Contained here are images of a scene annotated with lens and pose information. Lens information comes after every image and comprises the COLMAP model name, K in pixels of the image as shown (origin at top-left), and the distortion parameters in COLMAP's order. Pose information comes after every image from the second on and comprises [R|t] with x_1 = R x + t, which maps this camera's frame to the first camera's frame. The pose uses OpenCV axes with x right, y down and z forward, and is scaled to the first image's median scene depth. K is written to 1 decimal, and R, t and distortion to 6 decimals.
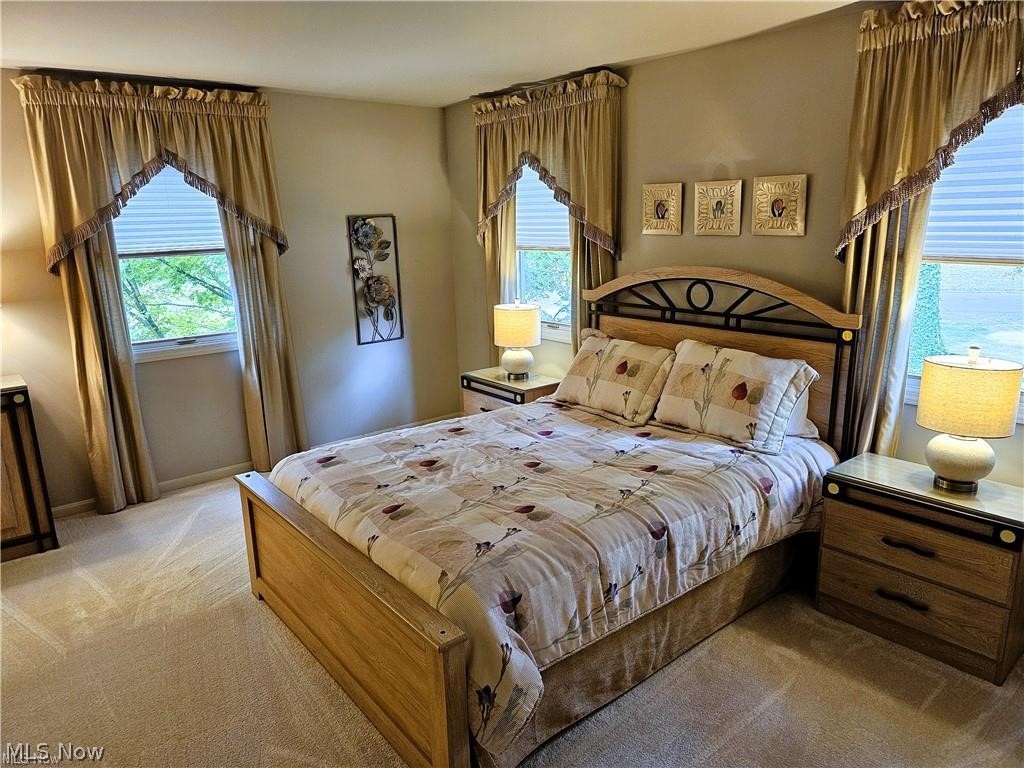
lens RADIAL K [[690.6, 0, 519.6], [0, 690.6, 388.8], [0, 0, 1]] dist [0.061993, -0.050480]
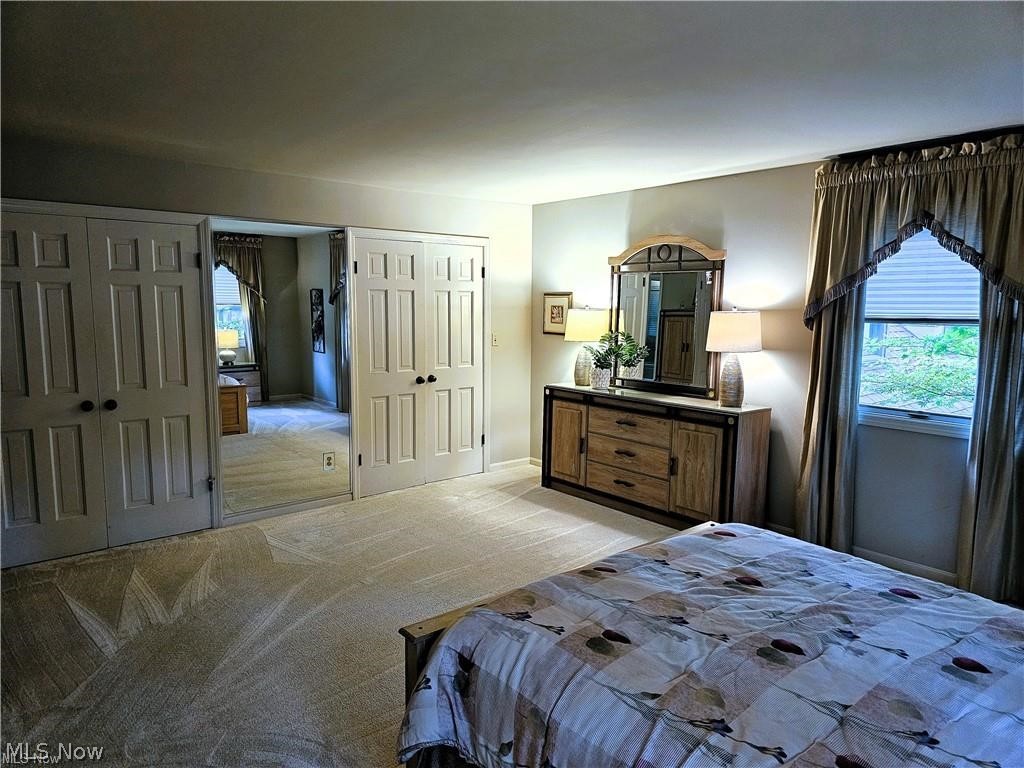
lens RADIAL K [[690.6, 0, 513.7], [0, 690.6, 385.9], [0, 0, 1]] dist [0.061993, -0.050480]
pose [[0.014303, 0.156151, -0.987630, 0.473523], [-0.251543, 0.956527, 0.147591, -0.120467], [0.967741, 0.246320, 0.052960, 0.480066]]
